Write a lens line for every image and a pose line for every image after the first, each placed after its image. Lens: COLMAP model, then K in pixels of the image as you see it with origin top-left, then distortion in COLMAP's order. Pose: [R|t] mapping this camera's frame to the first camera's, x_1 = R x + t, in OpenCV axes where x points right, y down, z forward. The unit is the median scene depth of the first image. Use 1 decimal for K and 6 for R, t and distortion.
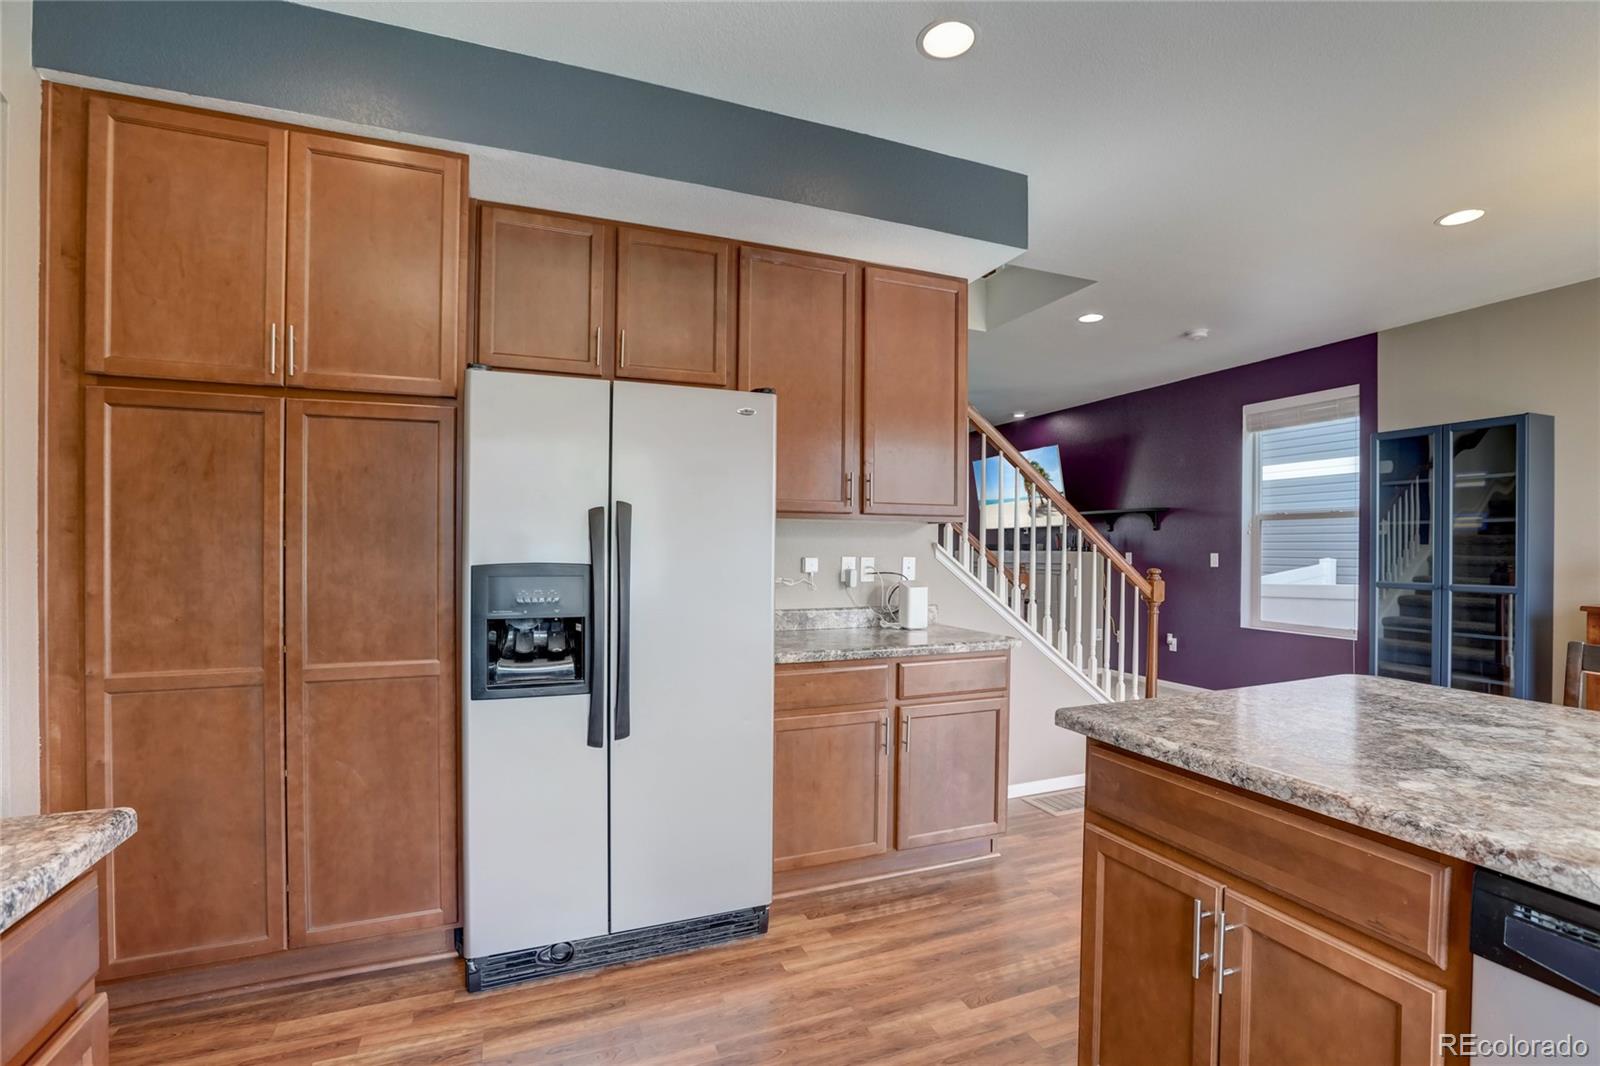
lens RADIAL K [[736.7, 0, 802.1], [0, 736.7, 547.0], [0, 0, 1]] dist [-0.043477, 0.017392]
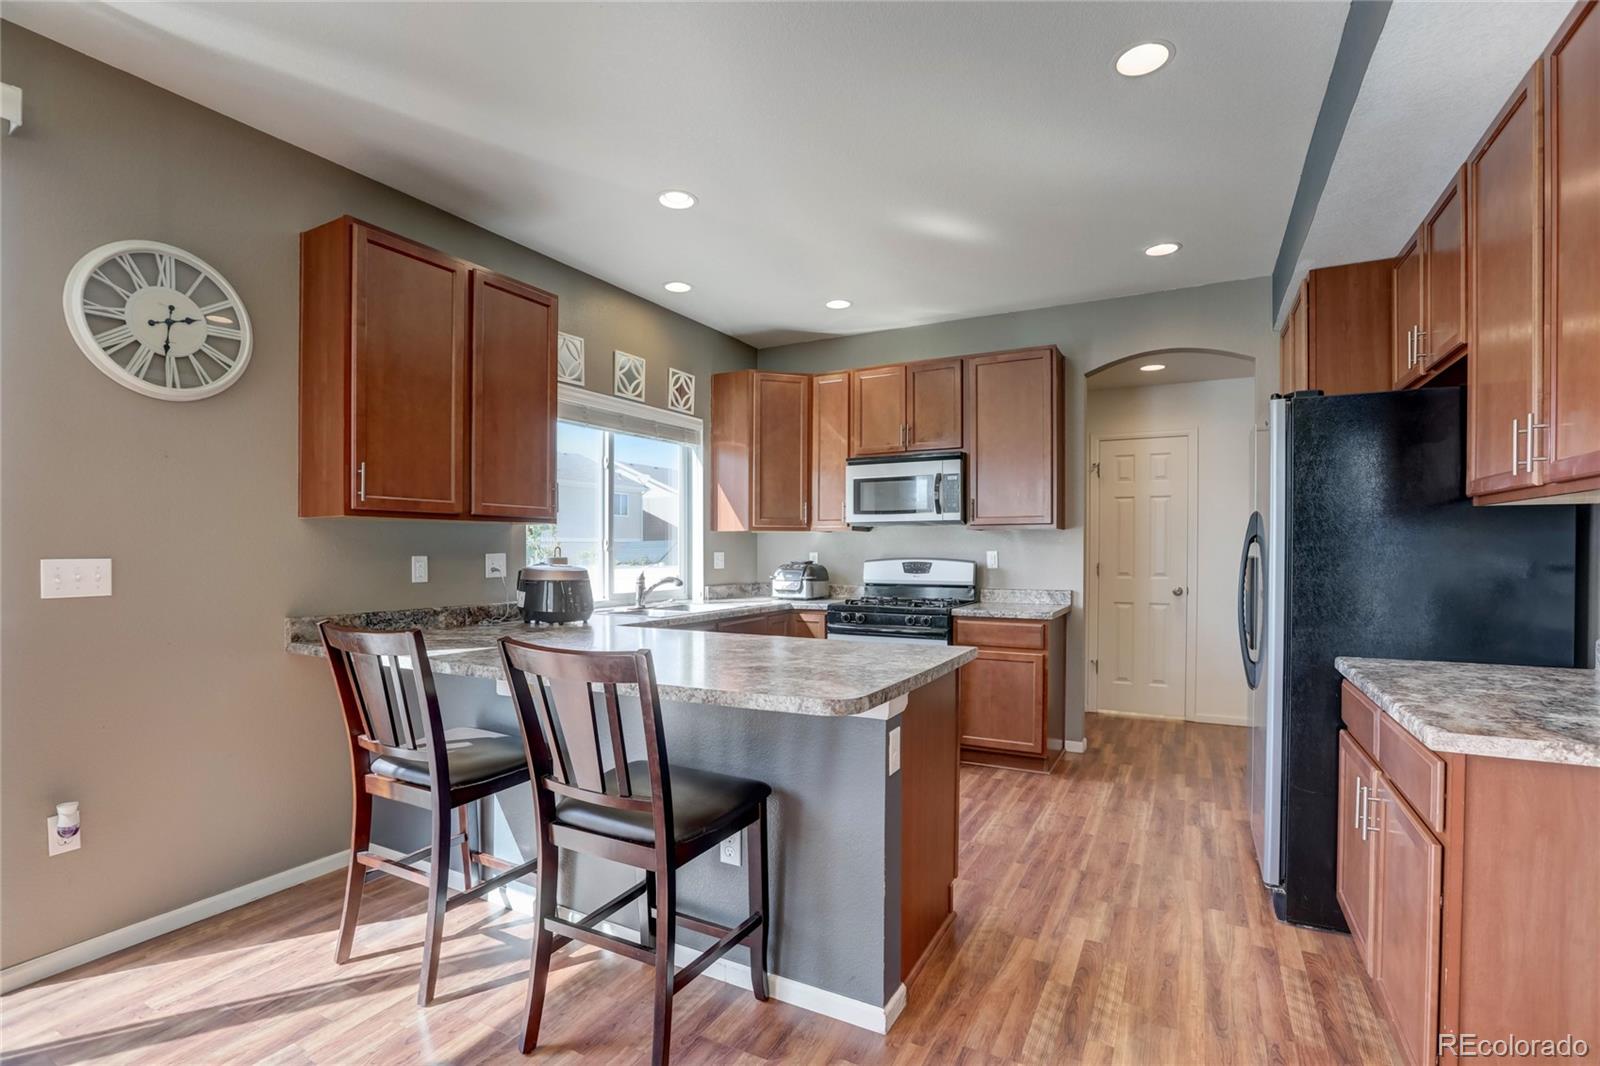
lens RADIAL K [[736.7, 0, 804.3], [0, 736.7, 556.2], [0, 0, 1]] dist [-0.043477, 0.017392]
pose [[-0.765176, 0.006333, -0.643791, 1.257167], [-0.000882, 0.999940, 0.010884, 0.006199], [0.643821, 0.008896, -0.765124, 1.512109]]
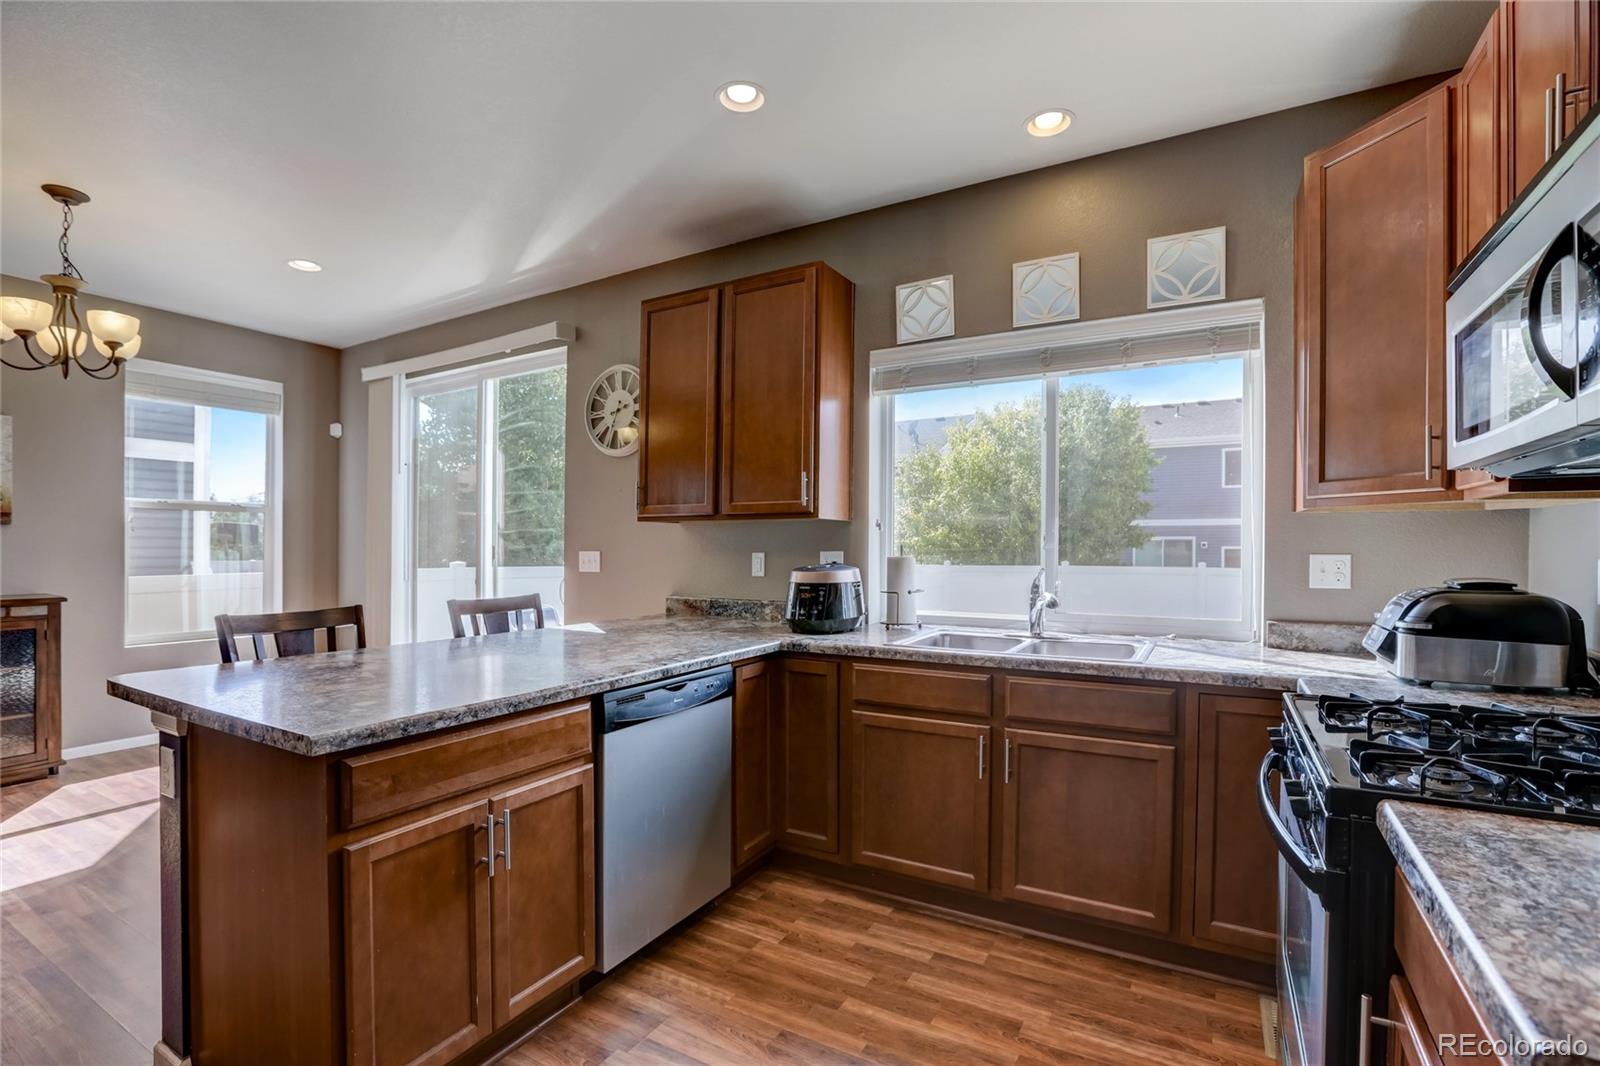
lens RADIAL K [[736.7, 0, 789.3], [0, 736.7, 534.4], [0, 0, 1]] dist [-0.043477, 0.017392]
pose [[-0.611744, 0.010926, 0.790981, -0.489484], [0.000214, 0.999907, -0.013647, 0.003566], [-0.791056, -0.008179, -0.611689, 0.836181]]
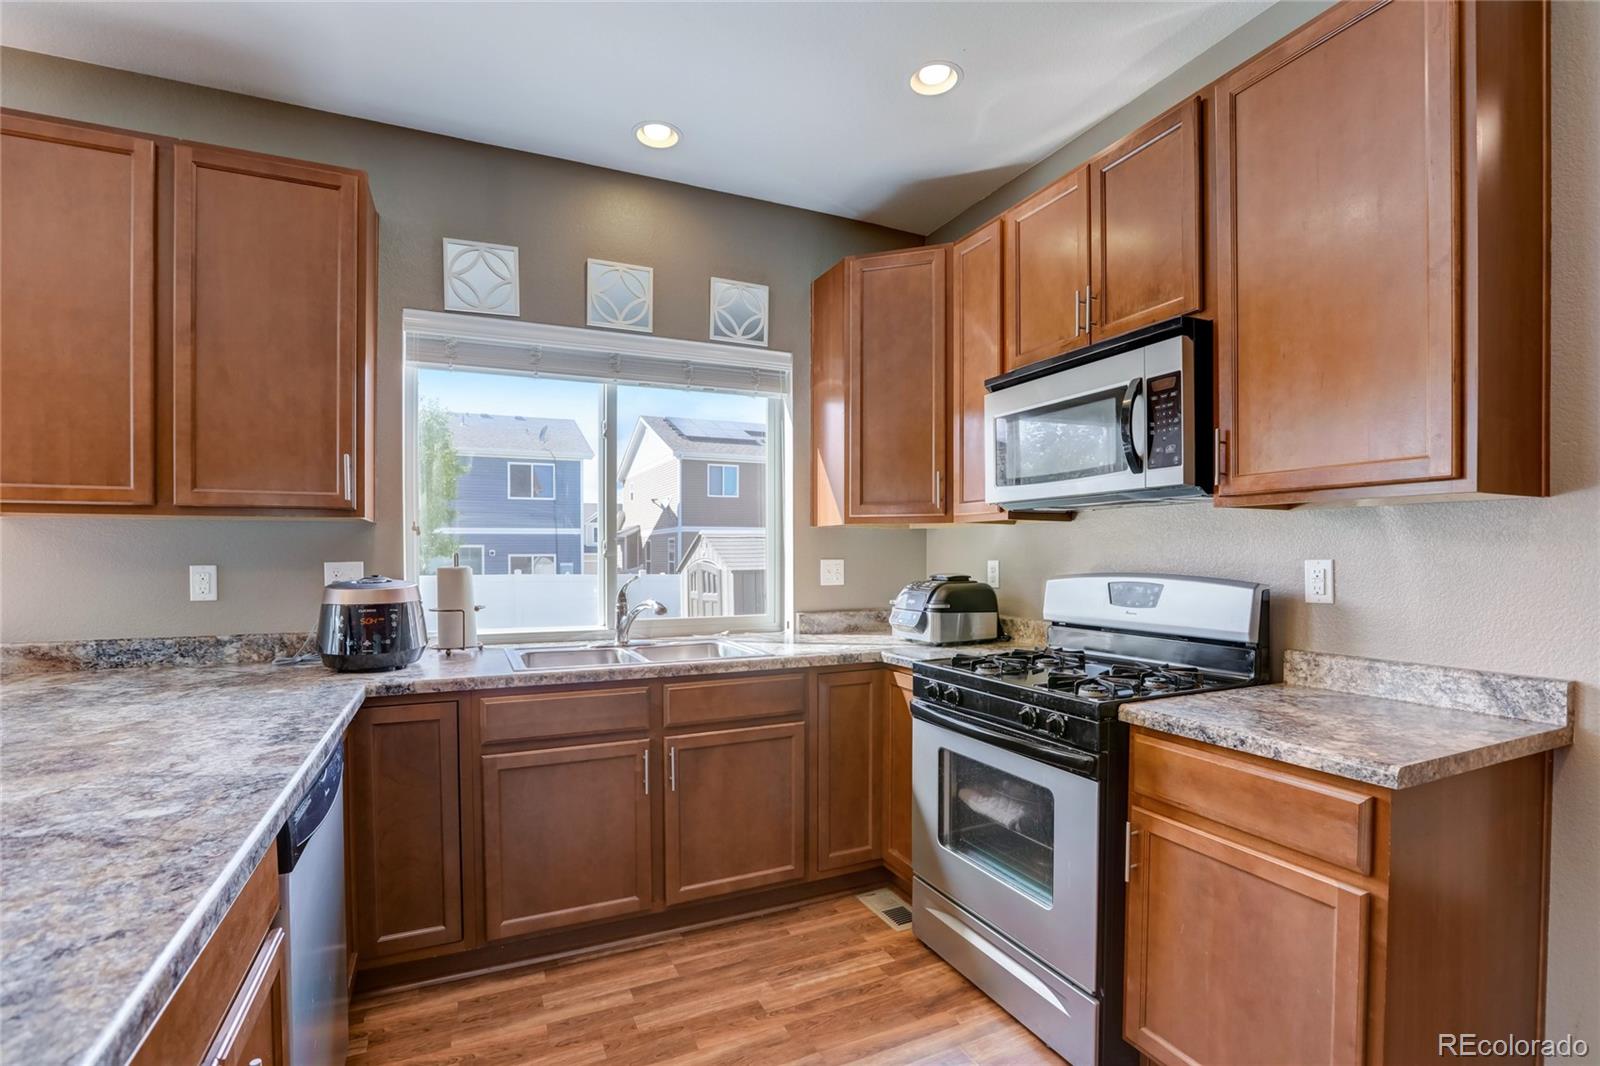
lens RADIAL K [[756.0, 0, 793.1], [0, 756.0, 557.1], [0, 0, 1]] dist [-0.029230, 0.009658]
pose [[-0.998663, 0.002469, -0.051631, 0.053774], [0.002126, 0.999975, 0.006694, 0.003988], [0.051647, 0.006576, -0.998644, 1.040256]]
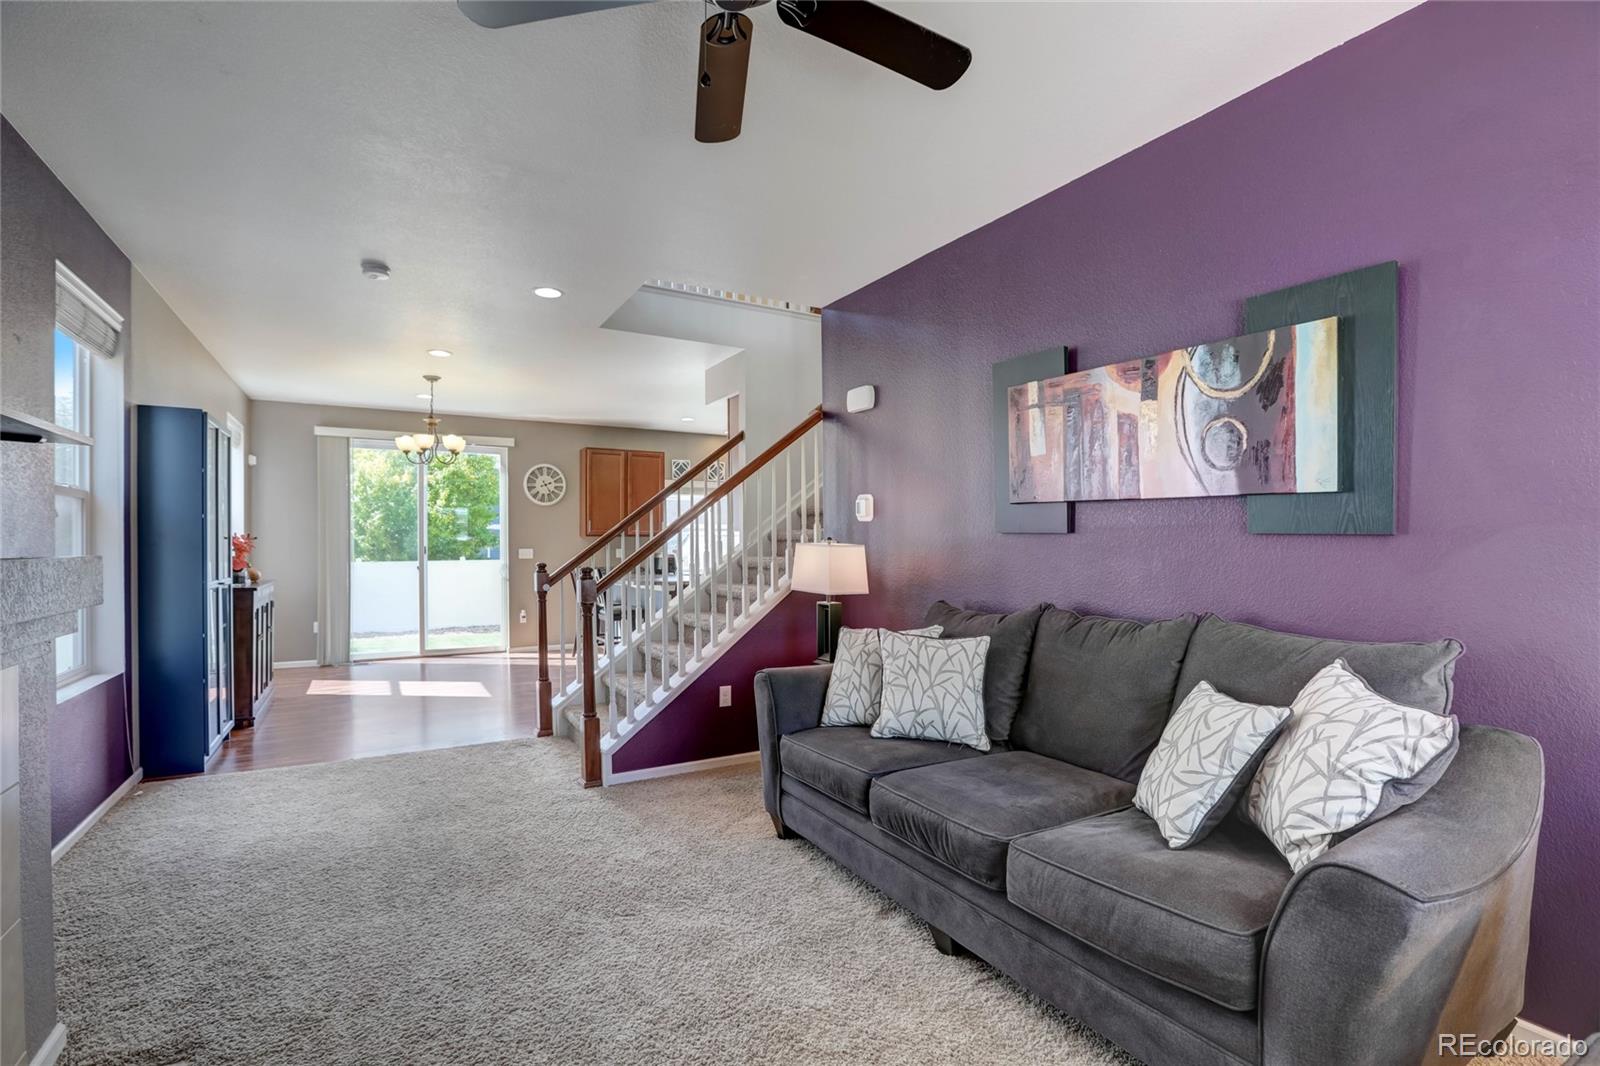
lens RADIAL K [[736.7, 0, 800.8], [0, 736.7, 545.2], [0, 0, 1]] dist [-0.043477, 0.017392]
pose [[-0.988566, 0.004661, -0.150716, 0.477590], [0.004613, 0.999989, 0.000666, 0.006681], [0.150717, -0.000037, -0.988577, 4.399454]]
